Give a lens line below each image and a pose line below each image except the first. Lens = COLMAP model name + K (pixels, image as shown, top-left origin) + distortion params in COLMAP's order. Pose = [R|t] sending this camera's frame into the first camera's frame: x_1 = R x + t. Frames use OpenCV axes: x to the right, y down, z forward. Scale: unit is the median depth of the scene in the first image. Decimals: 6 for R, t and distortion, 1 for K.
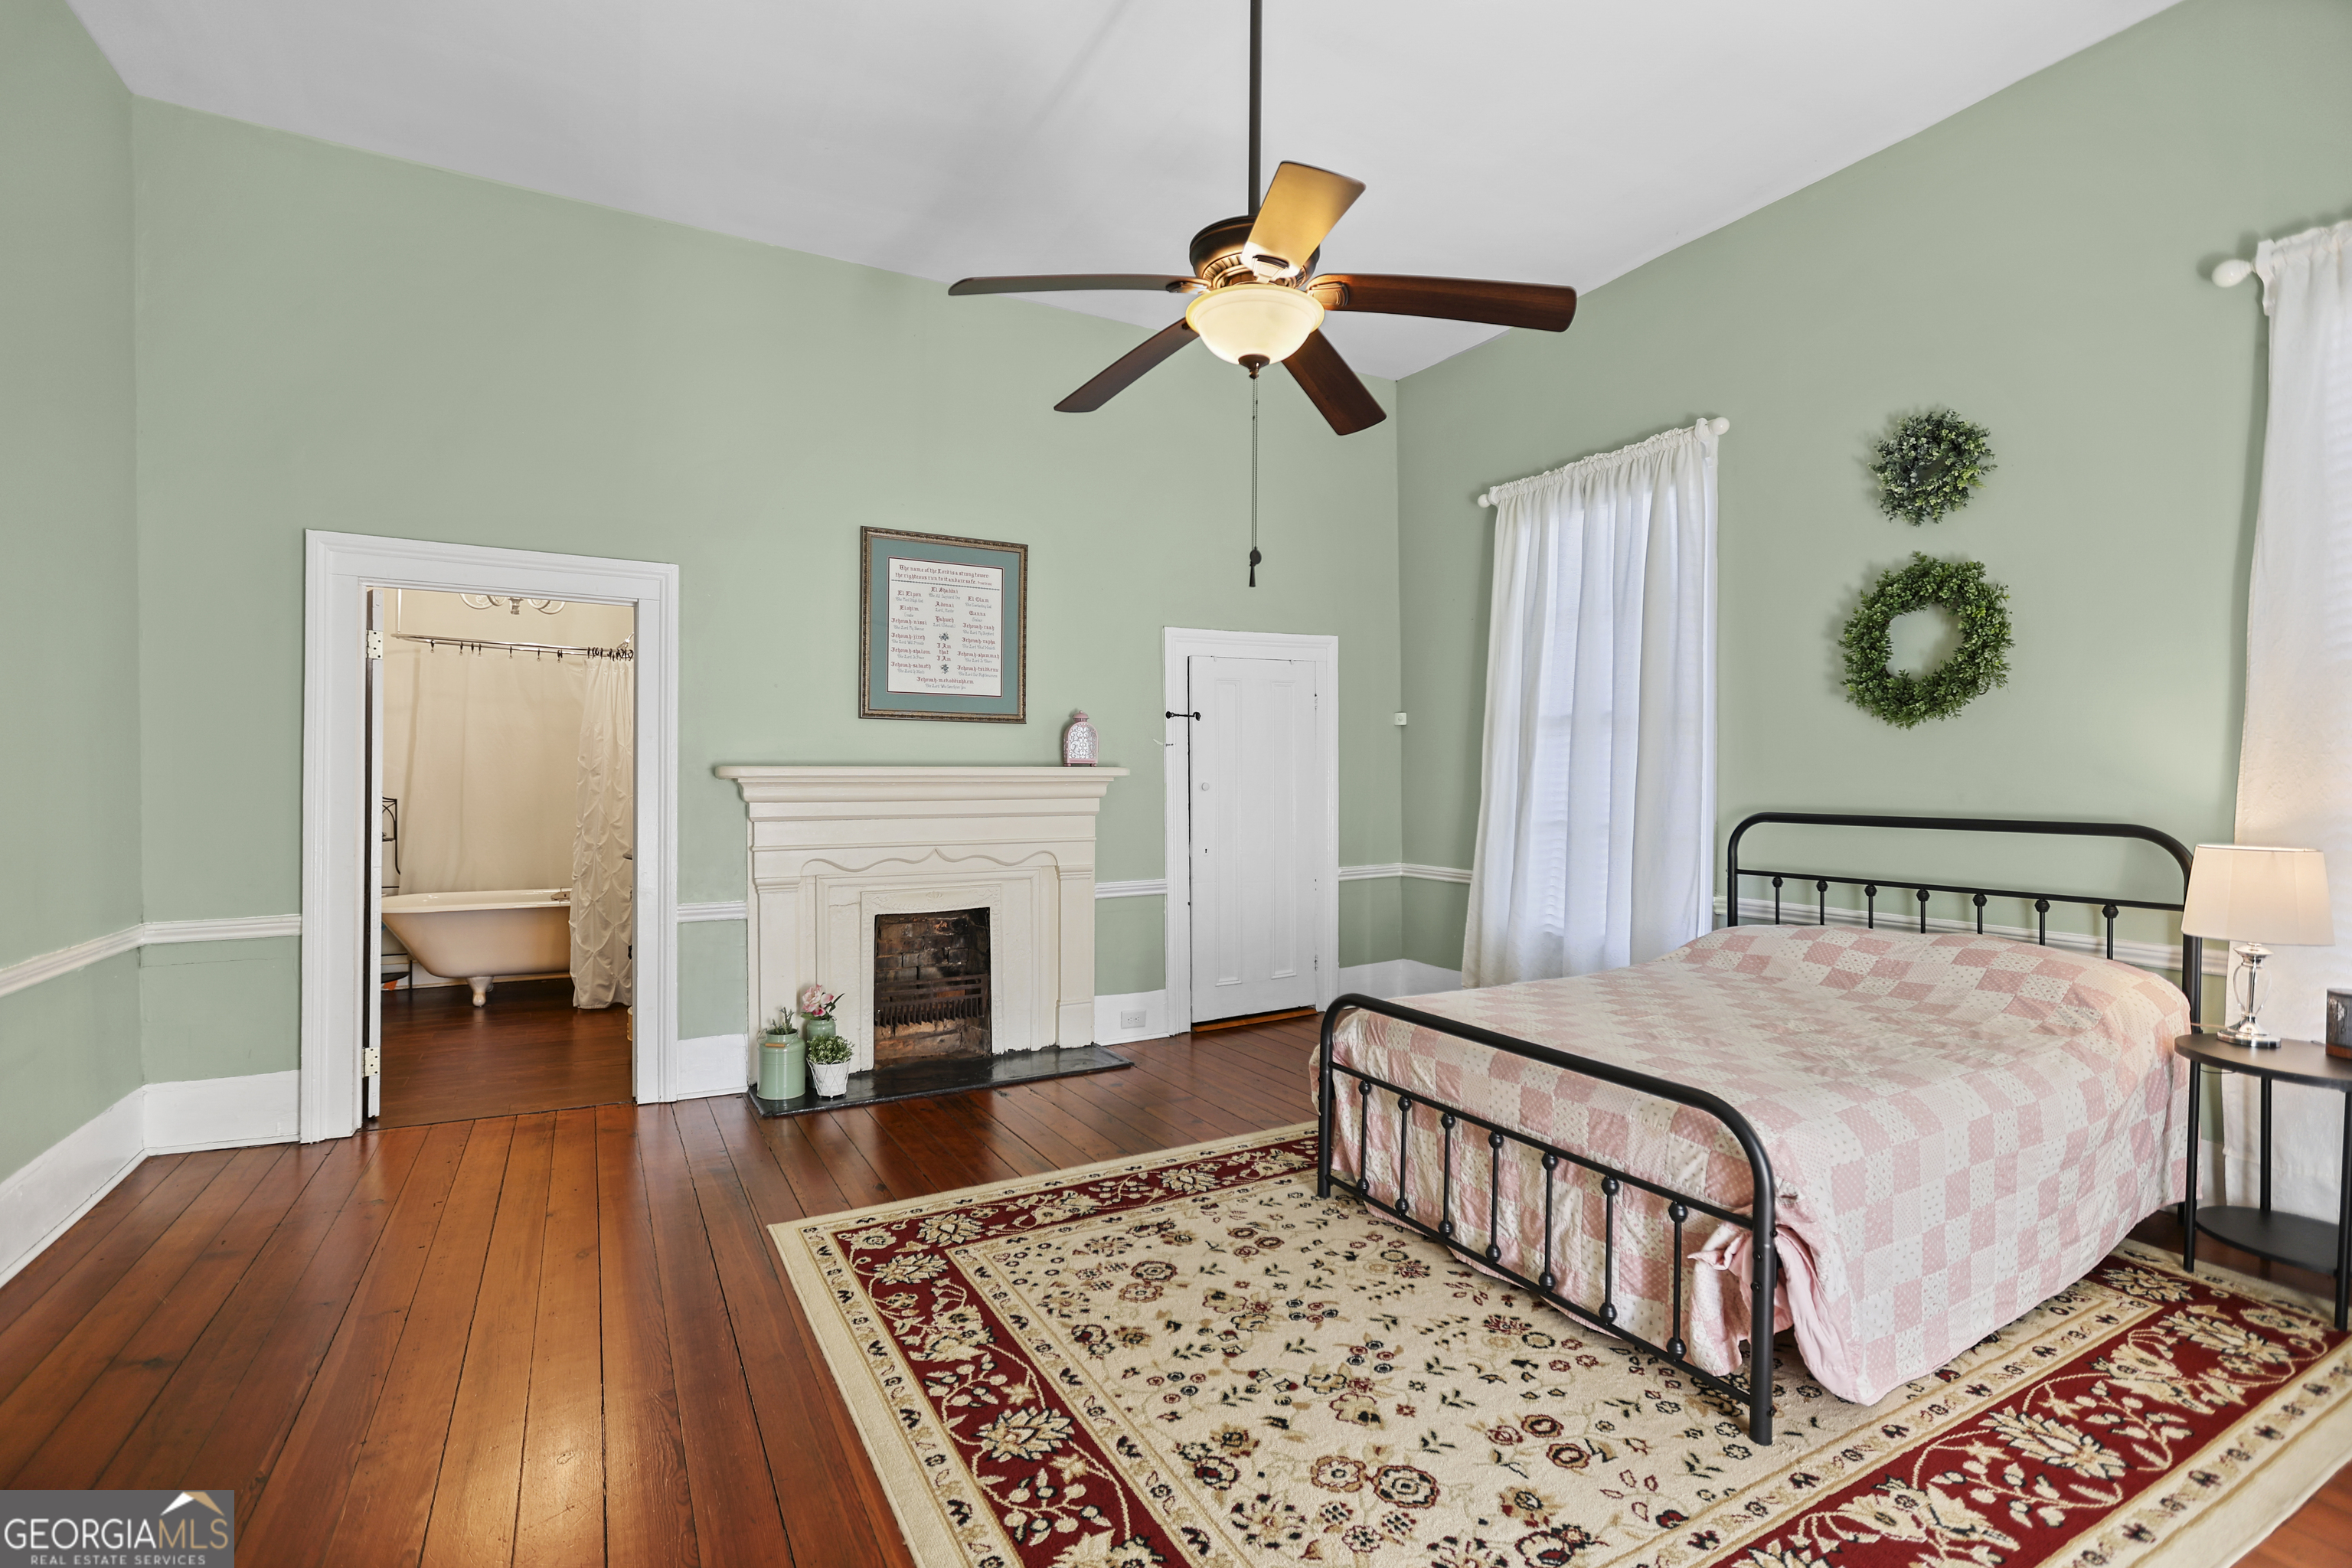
lens RADIAL K [[1070.5, 0, 1178.1], [0, 1070.5, 778.9], [0, 0, 1]] dist [-0.043301, 0.022998]
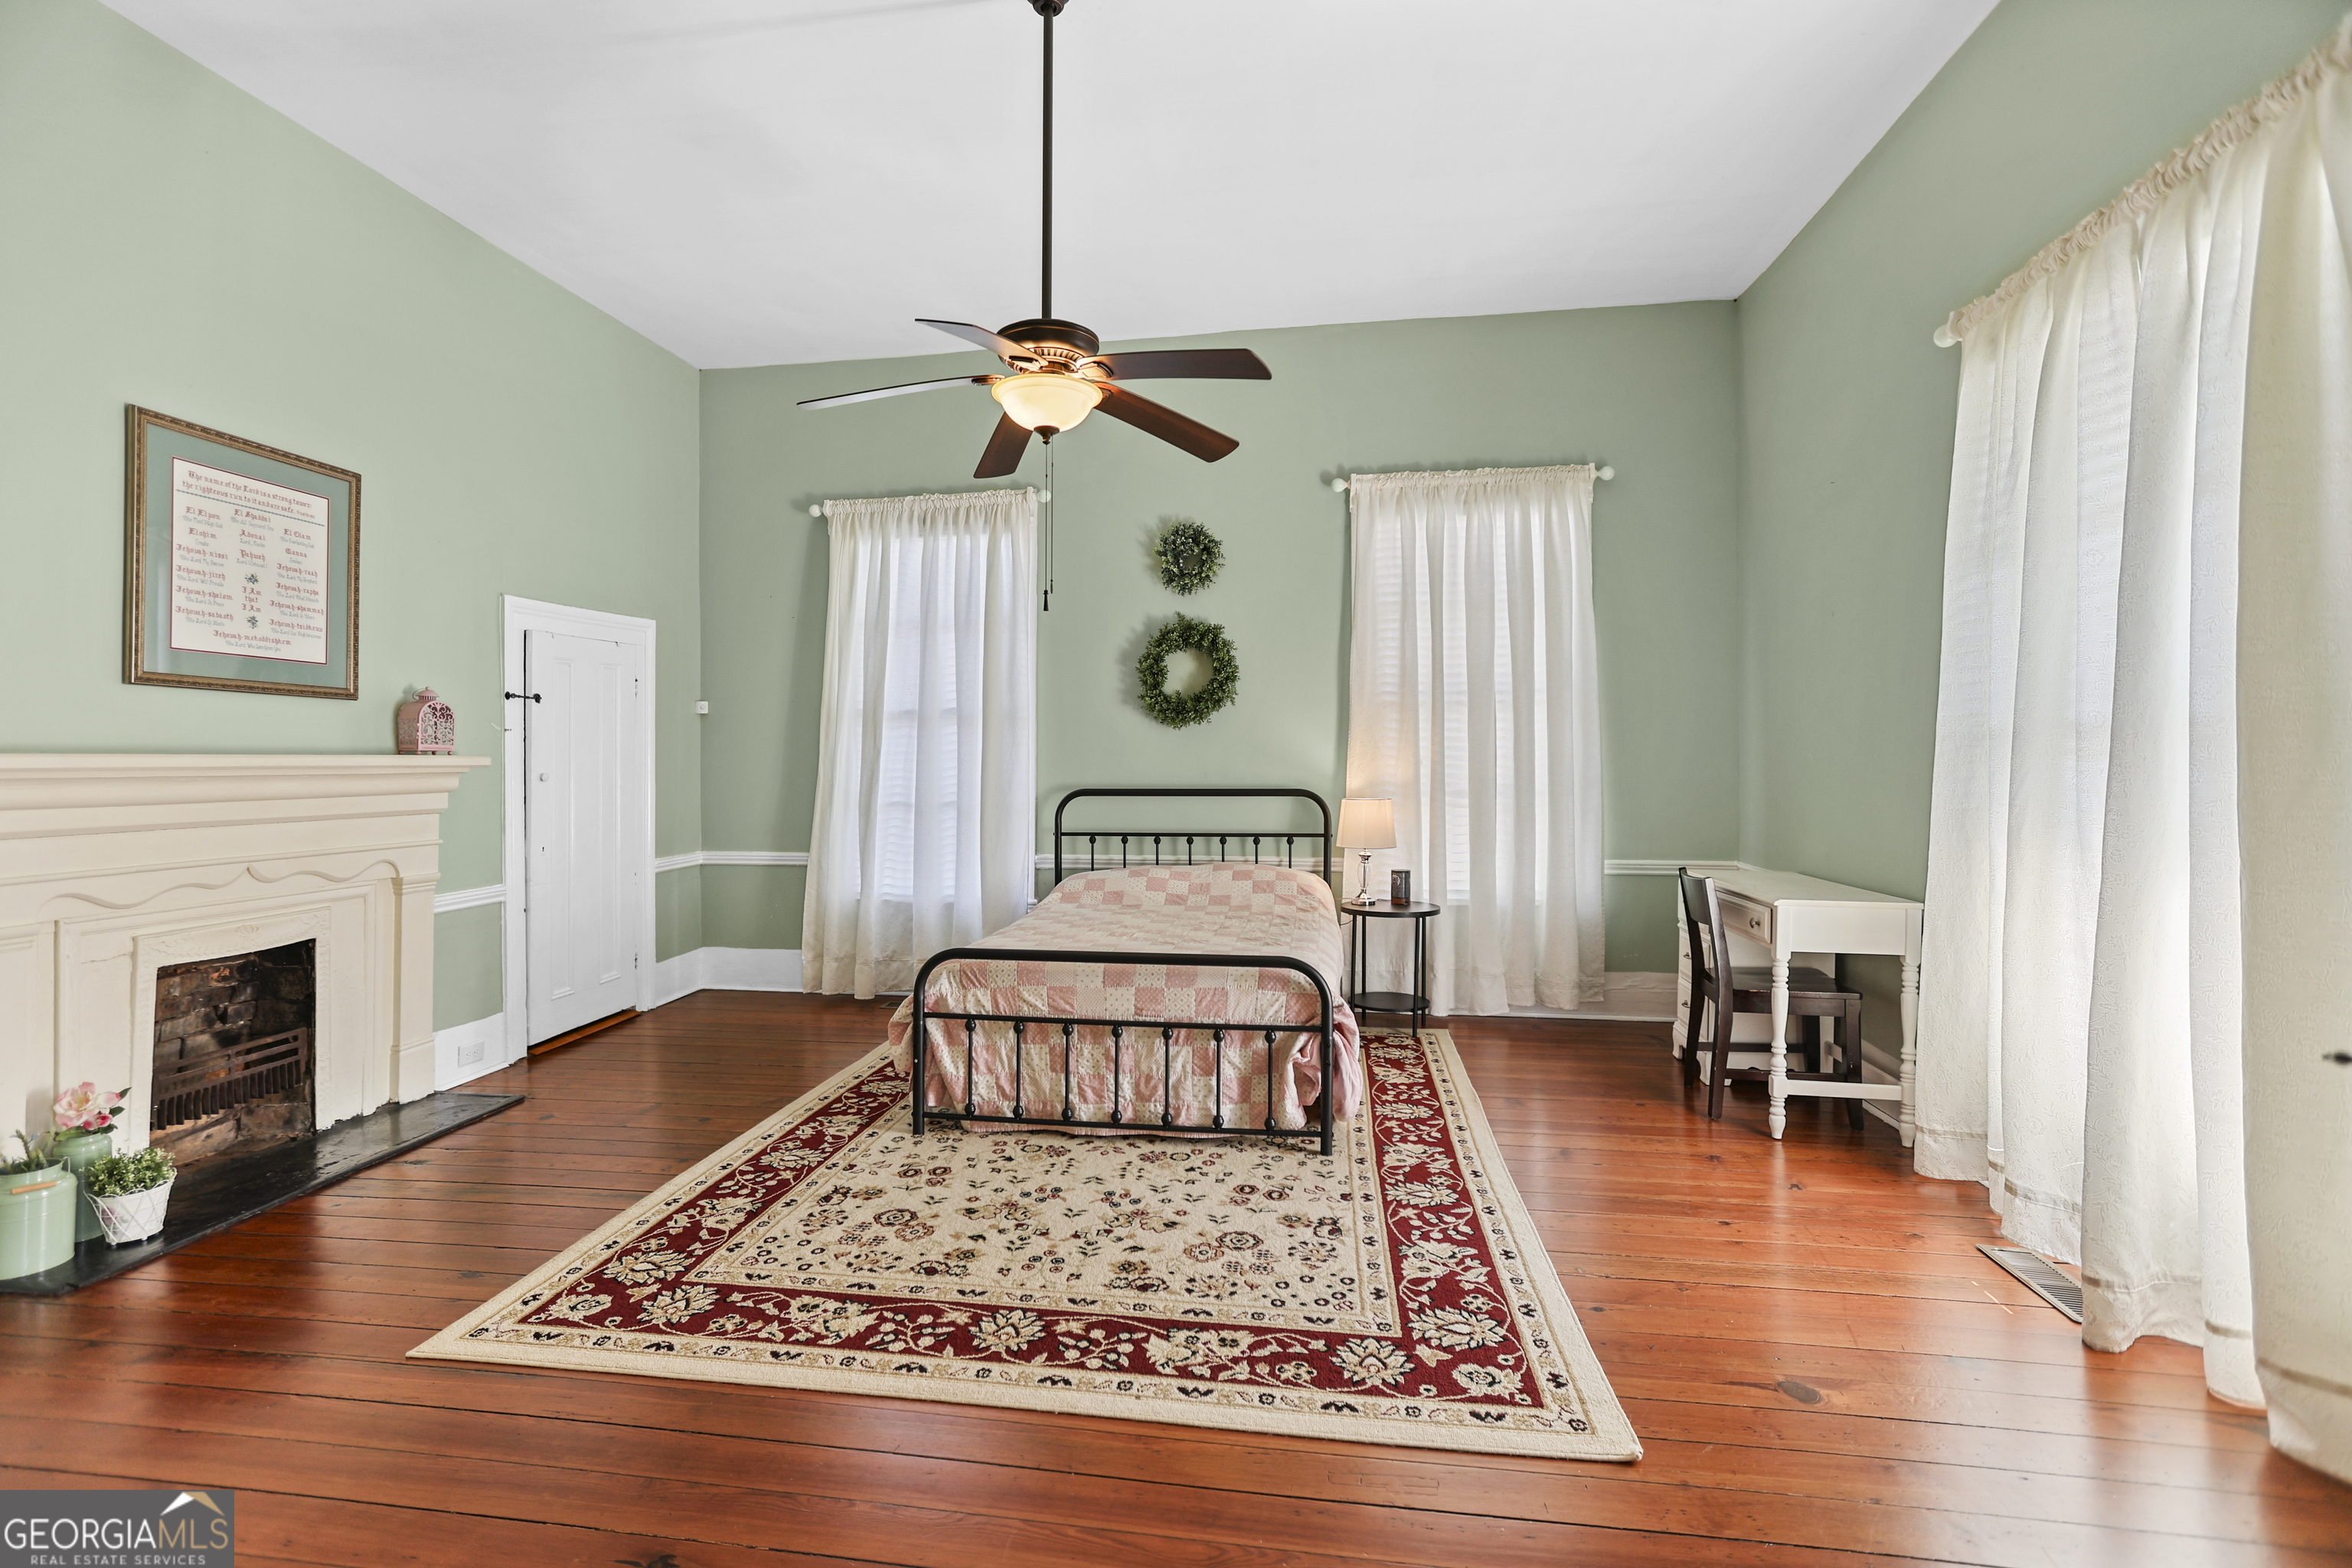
lens RADIAL K [[1072.9, 0, 1160.9], [0, 1072.9, 754.5], [0, 0, 1]] dist [-0.046320, 0.027039]
pose [[0.621086, 0.000980, 0.783742, -0.540587], [0.007842, 0.999941, -0.007465, -0.001784], [-0.783703, 0.010783, 0.621042, 0.078078]]
